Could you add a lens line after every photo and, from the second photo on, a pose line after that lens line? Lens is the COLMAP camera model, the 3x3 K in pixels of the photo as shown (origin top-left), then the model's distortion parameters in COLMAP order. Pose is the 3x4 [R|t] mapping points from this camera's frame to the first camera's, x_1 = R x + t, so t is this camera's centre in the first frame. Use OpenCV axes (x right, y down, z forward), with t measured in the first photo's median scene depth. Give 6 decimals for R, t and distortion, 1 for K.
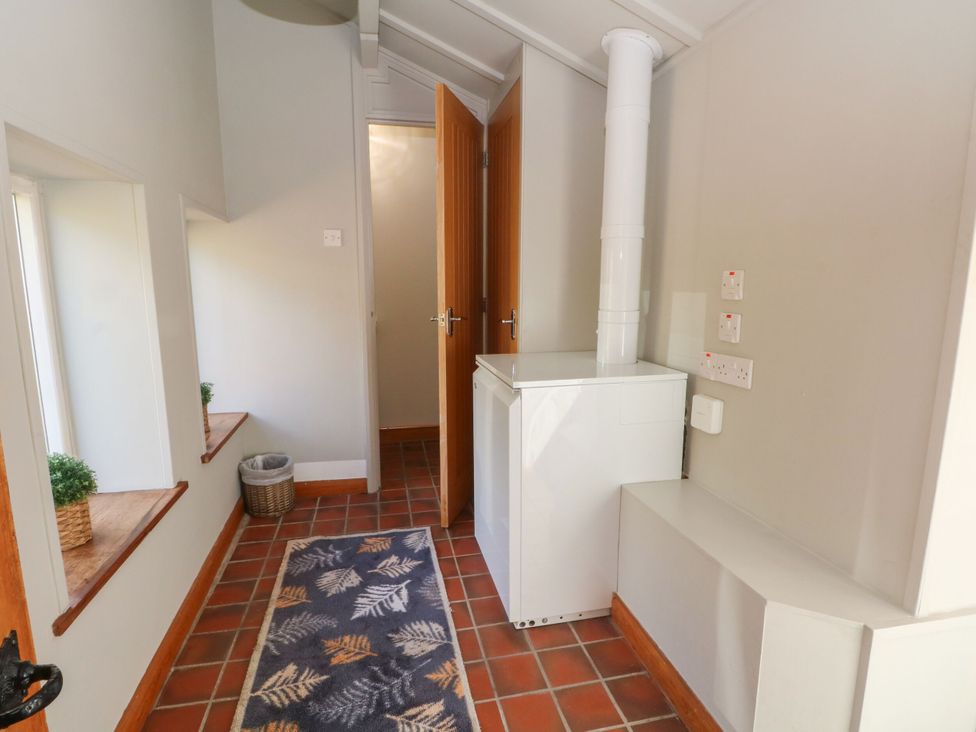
lens RADIAL K [[525.2, 0, 483.9], [0, 525.2, 366.8], [0, 0, 1]] dist [0.001531, -0.014885]
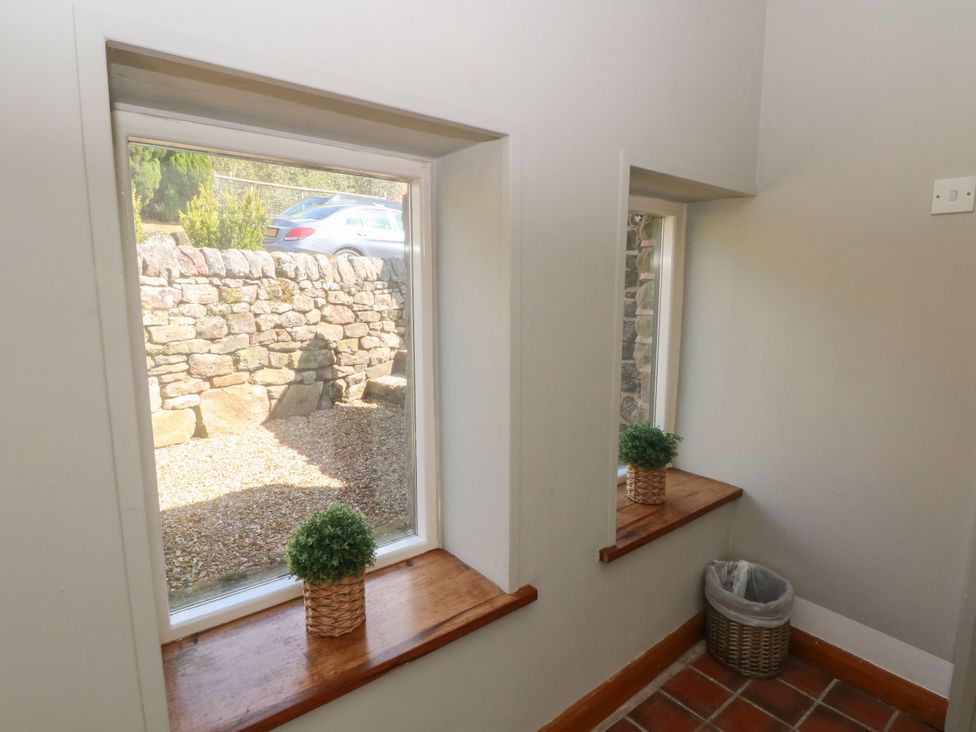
lens RADIAL K [[525.2, 0, 483.9], [0, 525.2, 366.8], [0, 0, 1]] dist [0.001531, -0.014885]
pose [[0.433496, 0.124674, -0.892490, -0.031038], [-0.142982, 0.987354, 0.068477, -0.064632], [0.889740, 0.097926, 0.445840, 0.436882]]
